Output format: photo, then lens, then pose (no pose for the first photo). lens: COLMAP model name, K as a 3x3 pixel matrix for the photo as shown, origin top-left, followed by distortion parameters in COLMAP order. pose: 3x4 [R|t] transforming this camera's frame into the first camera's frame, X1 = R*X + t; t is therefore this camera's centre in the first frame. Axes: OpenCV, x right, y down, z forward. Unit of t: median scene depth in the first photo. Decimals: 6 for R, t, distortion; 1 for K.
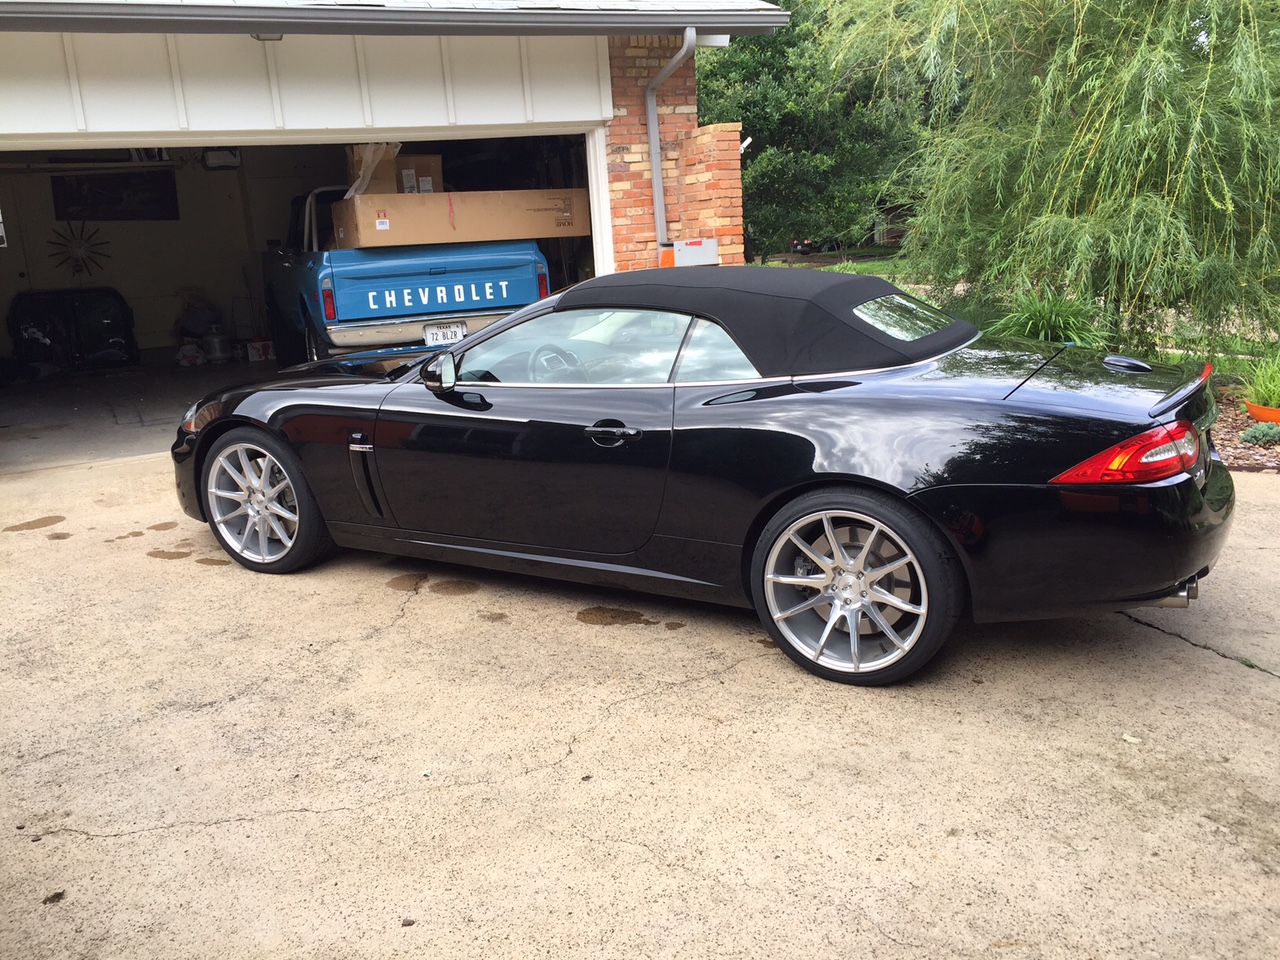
lens RADIAL K [[1089.3, 0, 640.0], [0, 1089.3, 480.0], [0, 0, 1]] dist [0.104182, -0.144195]
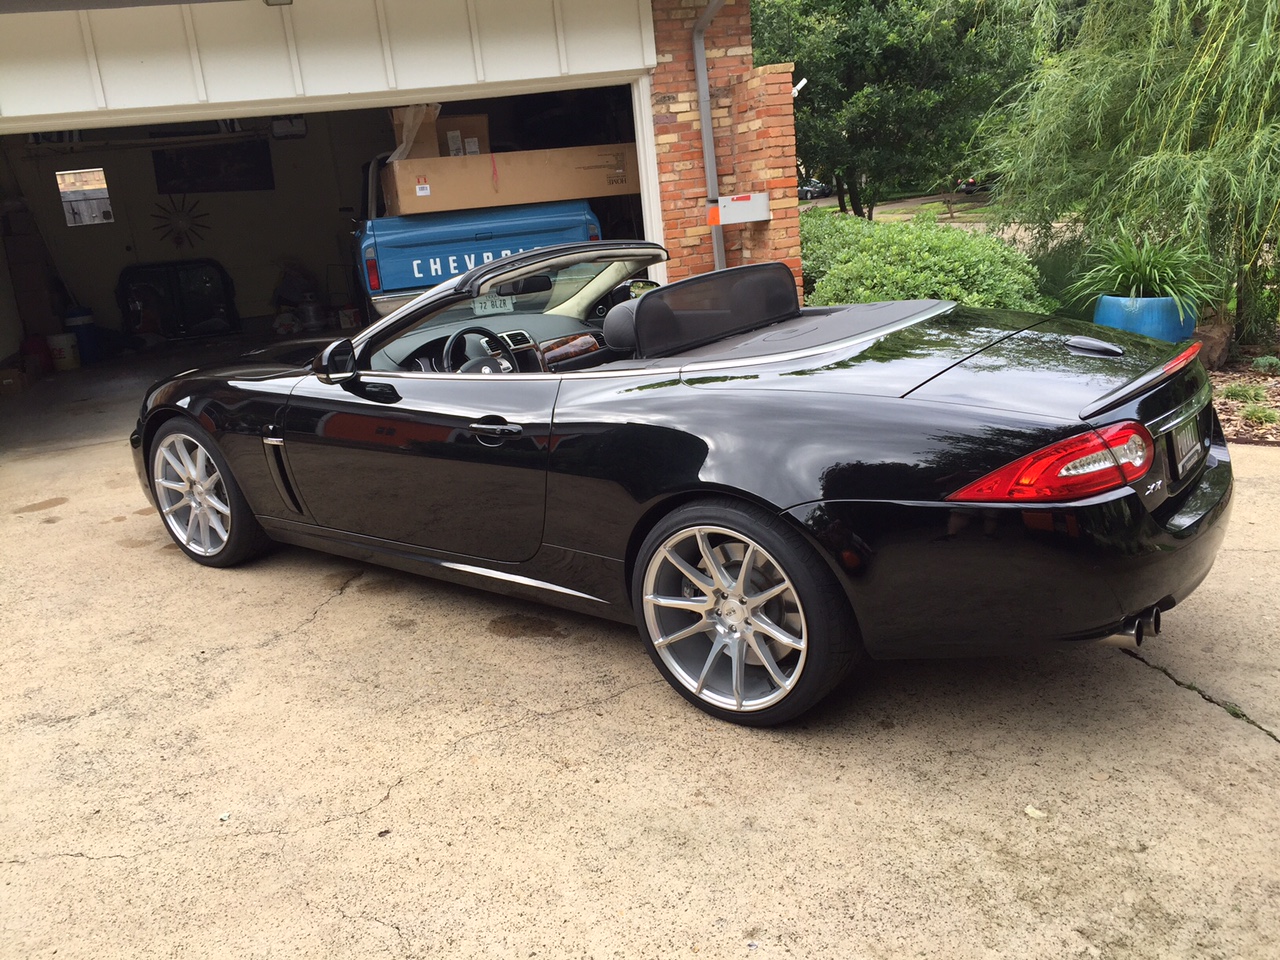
lens RADIAL K [[1089.3, 0, 640.0], [0, 1089.3, 480.0], [0, 0, 1]] dist [0.104182, -0.144195]
pose [[0.988378, 0.003858, -0.151965, 0.112285], [0.003018, 0.998983, 0.044990, -0.020936], [0.151984, -0.044926, 0.987361, 0.061812]]
